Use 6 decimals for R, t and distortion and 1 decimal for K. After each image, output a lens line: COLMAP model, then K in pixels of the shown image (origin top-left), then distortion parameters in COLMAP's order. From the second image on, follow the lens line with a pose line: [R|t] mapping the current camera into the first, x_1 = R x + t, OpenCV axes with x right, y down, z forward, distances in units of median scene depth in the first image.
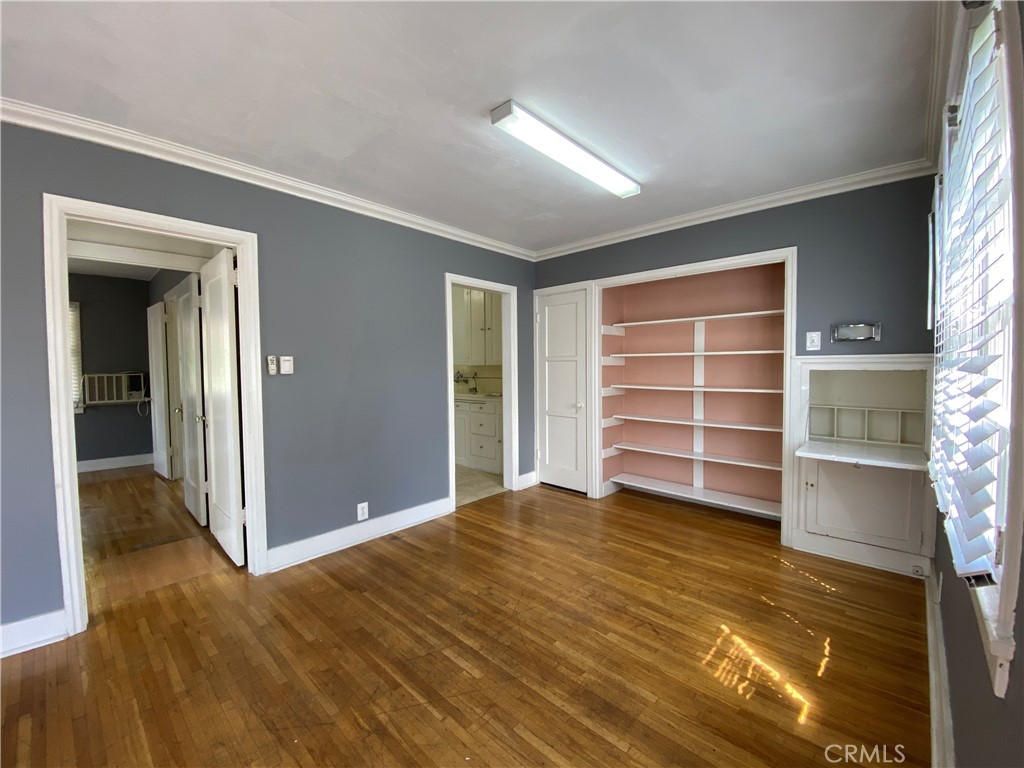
lens RADIAL K [[414.7, 0, 511.4], [0, 414.7, 381.1], [0, 0, 1]] dist [0.003404, -0.012575]
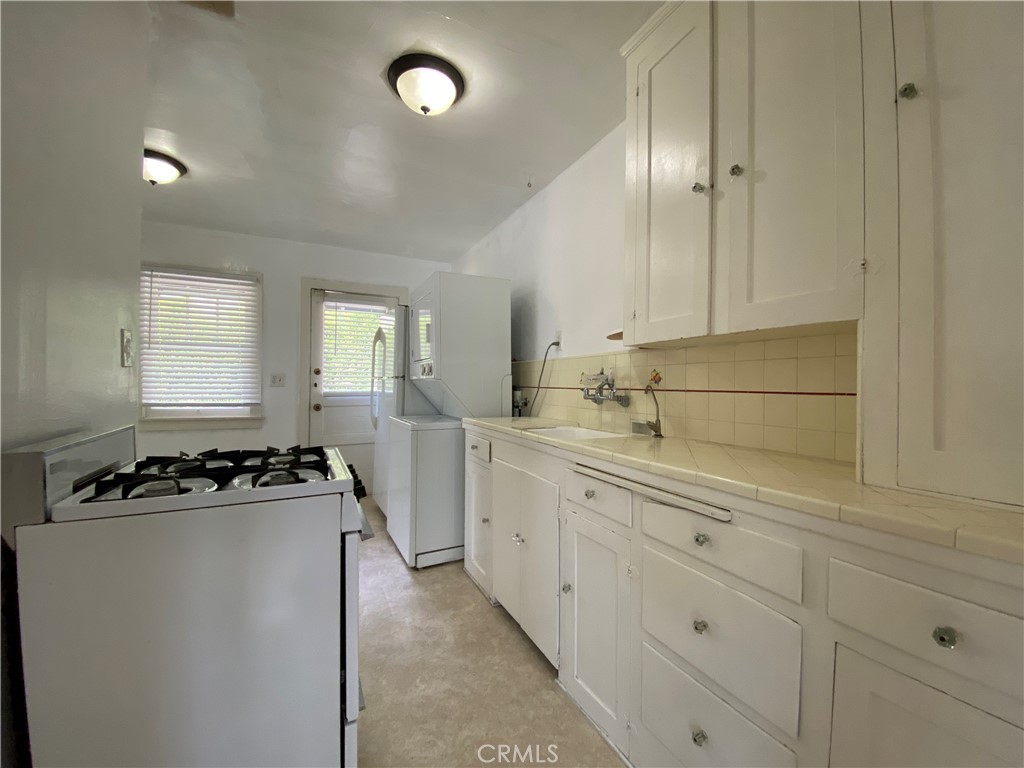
lens RADIAL K [[414.7, 0, 509.2], [0, 414.7, 383.0], [0, 0, 1]] dist [0.003404, -0.012575]
pose [[0.931786, 0.015761, -0.362666, -0.171880], [-0.029509, 0.999039, -0.032401, -0.001570], [0.361807, 0.040893, 0.931356, 1.504241]]
